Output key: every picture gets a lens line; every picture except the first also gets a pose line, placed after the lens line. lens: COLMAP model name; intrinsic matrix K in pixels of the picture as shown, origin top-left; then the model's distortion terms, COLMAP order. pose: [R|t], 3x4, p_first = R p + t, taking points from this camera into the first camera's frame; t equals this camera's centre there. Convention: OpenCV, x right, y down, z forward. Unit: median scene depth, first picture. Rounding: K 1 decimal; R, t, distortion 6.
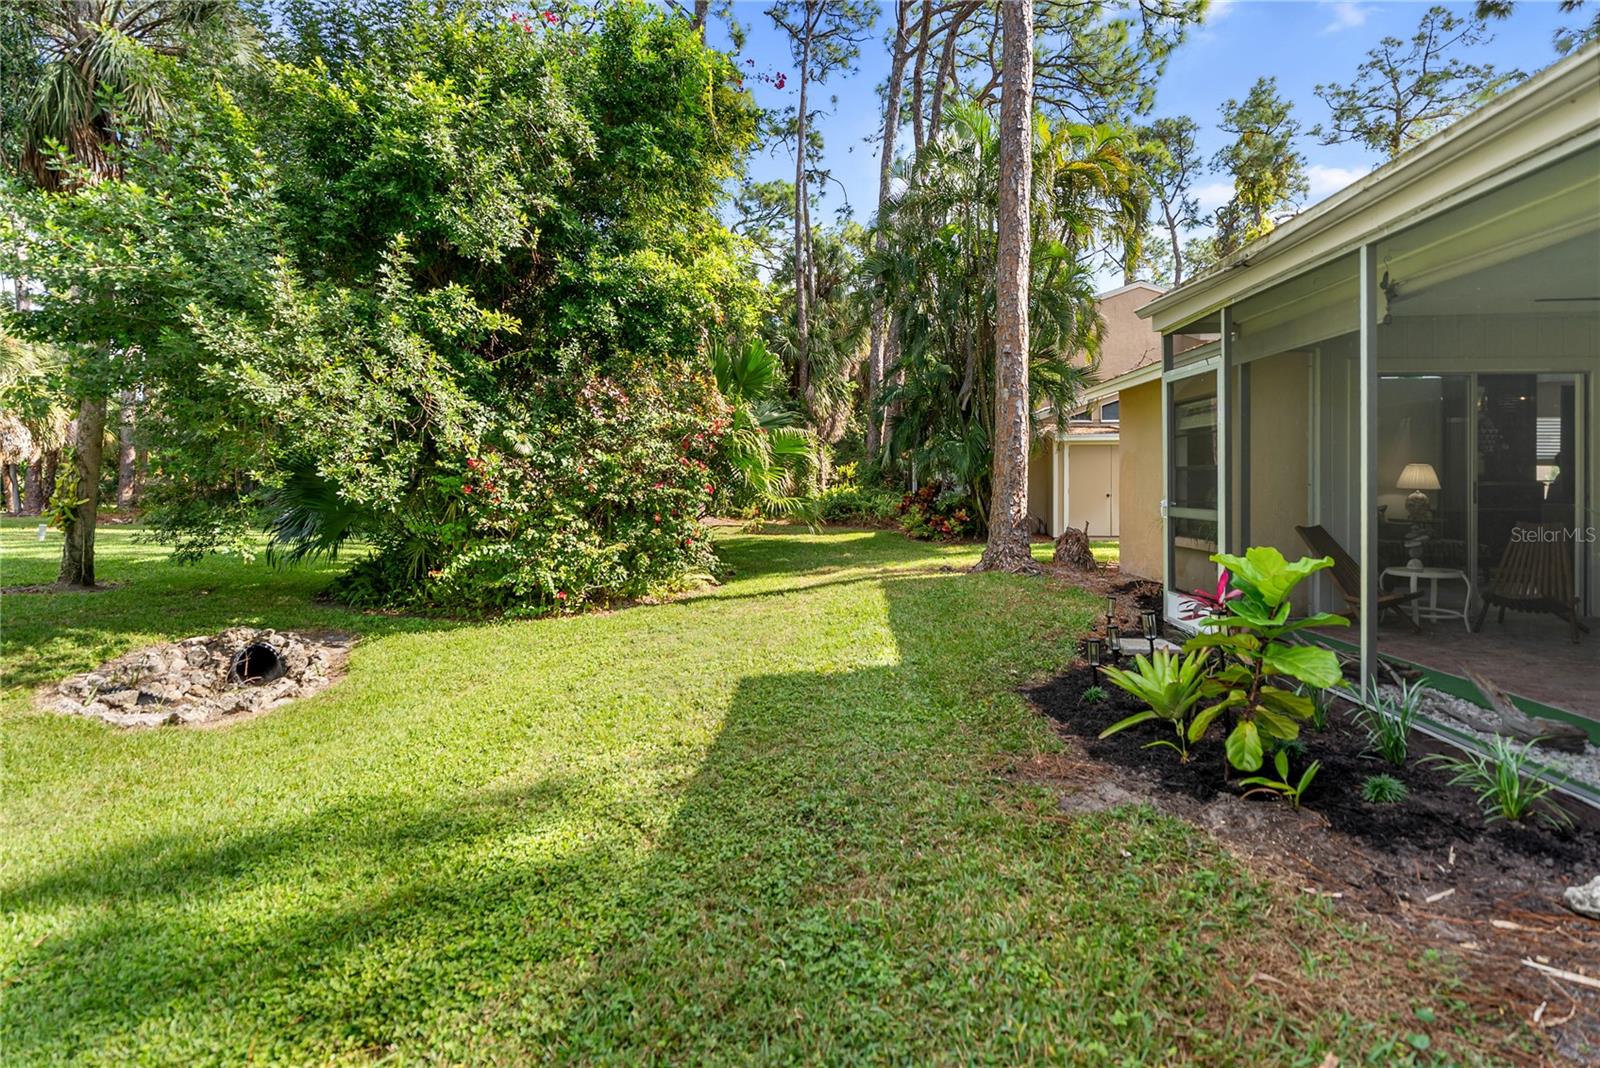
lens RADIAL K [[737.1, 0, 804.5], [0, 737.1, 485.6], [0, 0, 1]] dist [-0.001563, -0.000377]
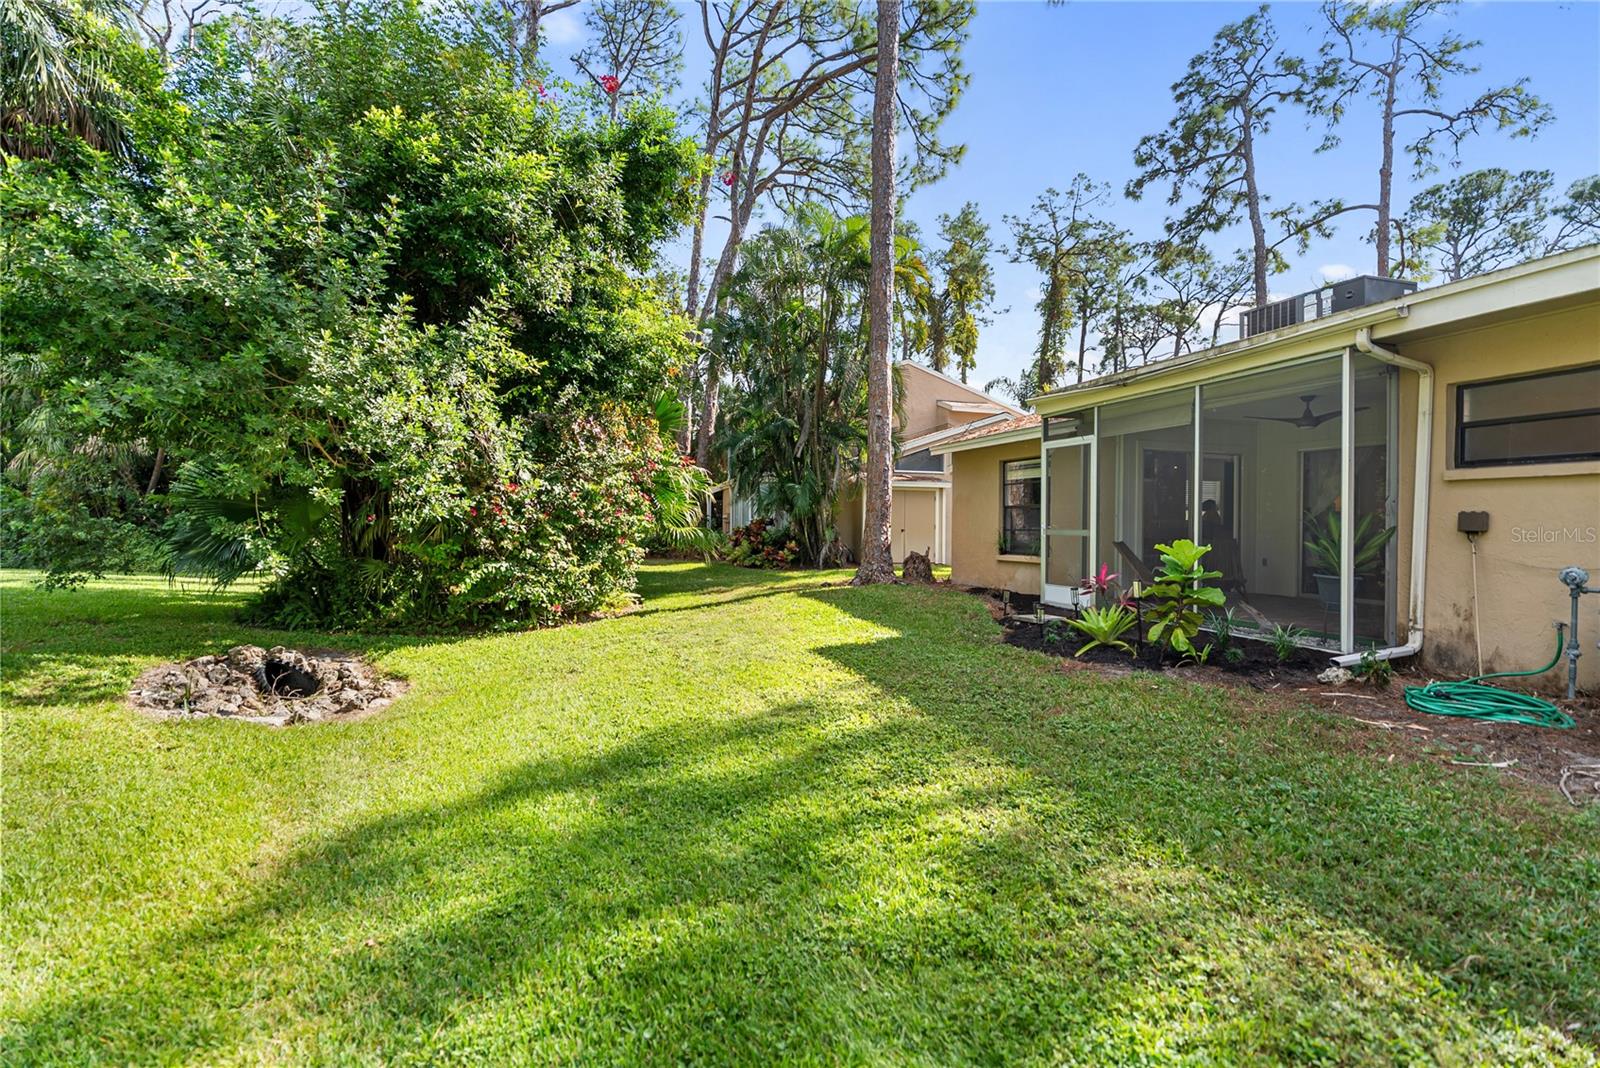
lens RADIAL K [[723.8, 0, 798.9], [0, 723.8, 524.1], [0, 0, 1]] dist [-0.001114, -0.000099]
pose [[0.930215, 0.013051, 0.366784, -0.350029], [-0.011493, 0.999913, -0.006432, 0.021450], [-0.366836, 0.001767, 0.930284, -0.143736]]
